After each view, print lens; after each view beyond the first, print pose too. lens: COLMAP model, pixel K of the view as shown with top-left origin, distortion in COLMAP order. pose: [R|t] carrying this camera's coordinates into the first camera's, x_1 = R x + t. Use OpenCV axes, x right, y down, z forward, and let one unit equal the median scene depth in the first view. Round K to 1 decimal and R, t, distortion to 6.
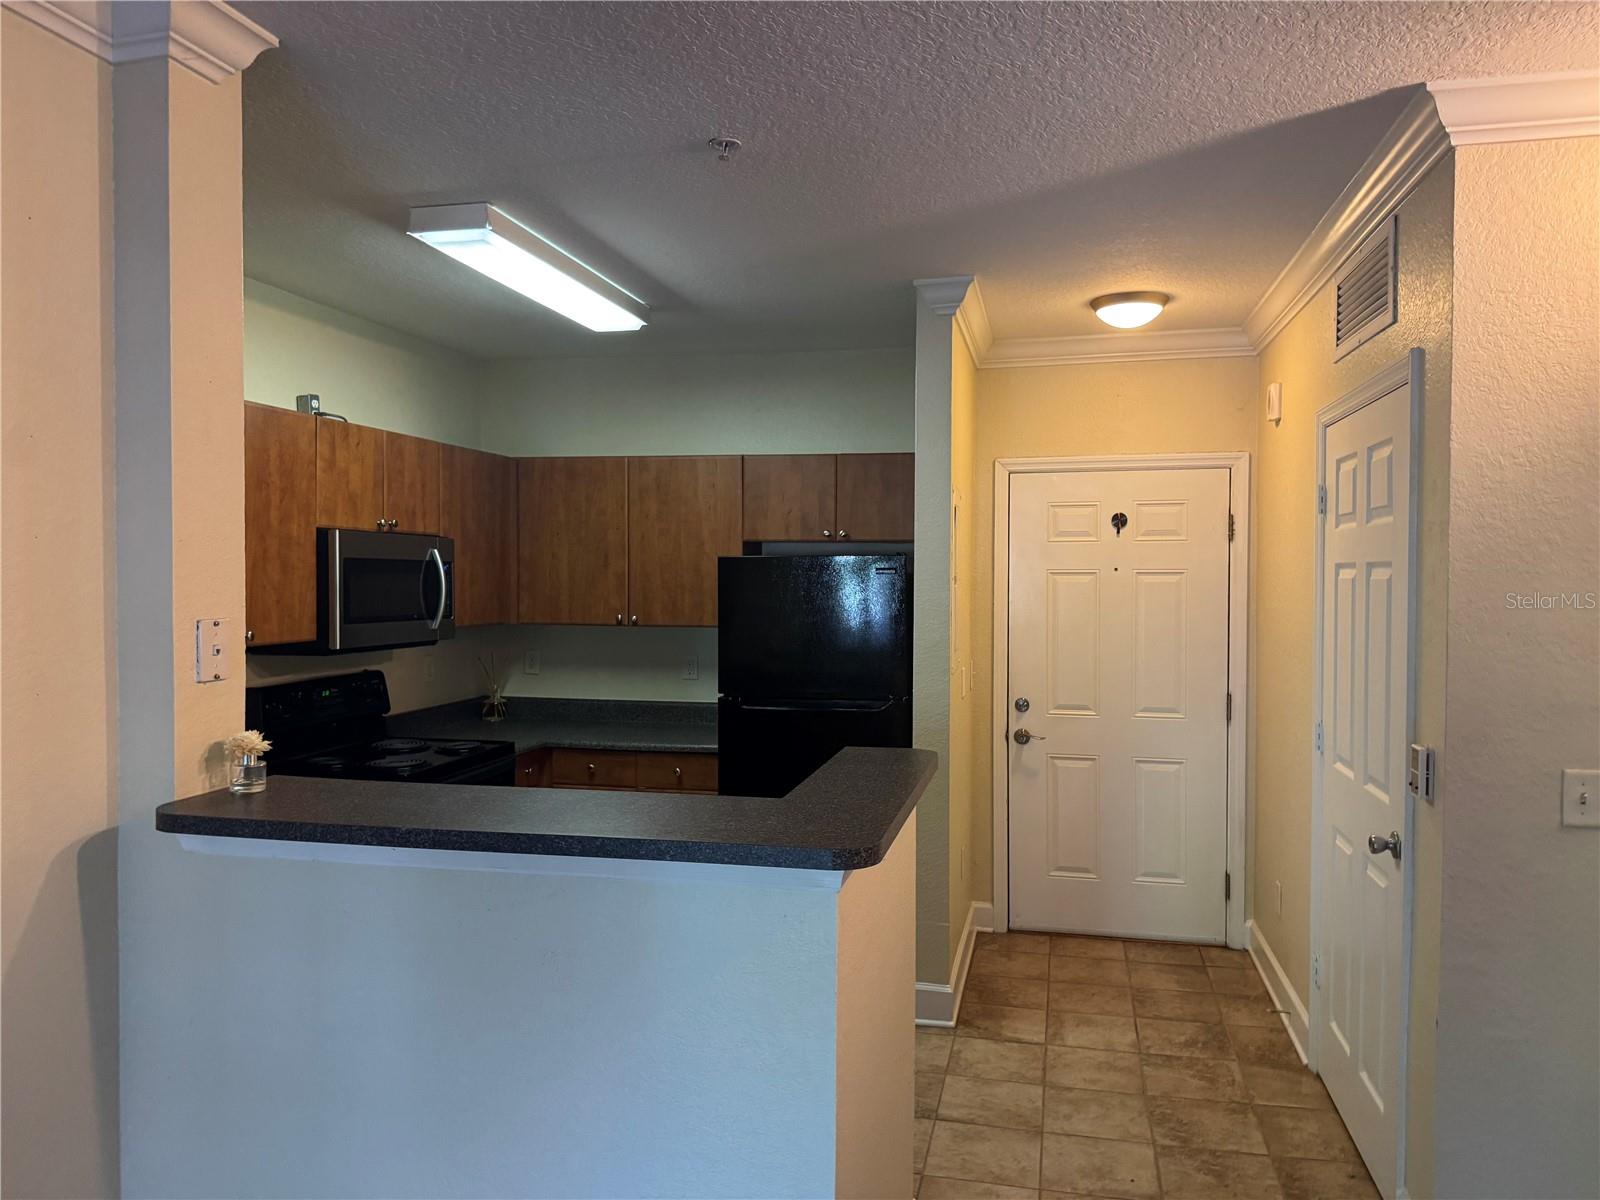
lens RADIAL K [[1142.5, 0, 800.0], [0, 1142.5, 600.0], [0, 0, 1]] dist [0.115953, -0.002891]
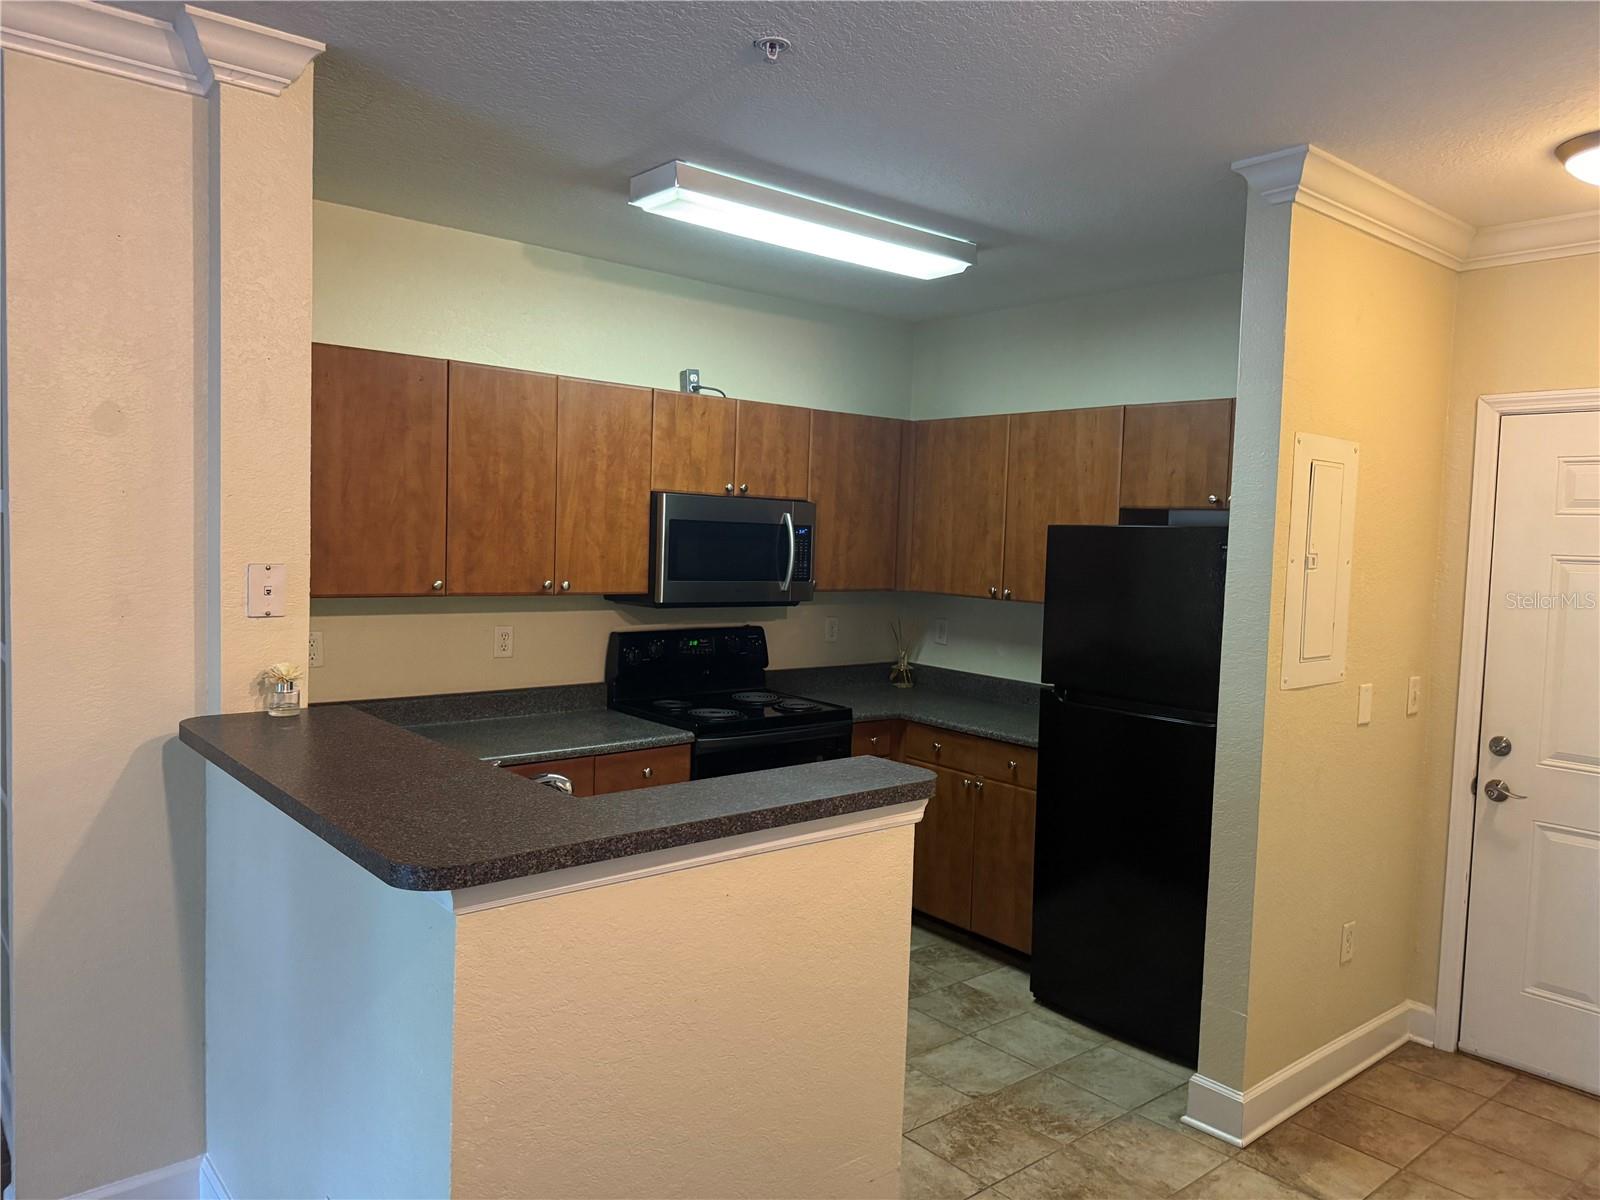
lens RADIAL K [[1118.6, 0, 798.6], [0, 1118.6, 603.7], [0, 0, 1]] dist [0.081593, -0.083025]
pose [[0.798076, 0.062640, -0.599292, 0.293520], [-0.044025, 0.997985, 0.045685, -0.009317], [0.600946, -0.010076, 0.799226, 0.206895]]
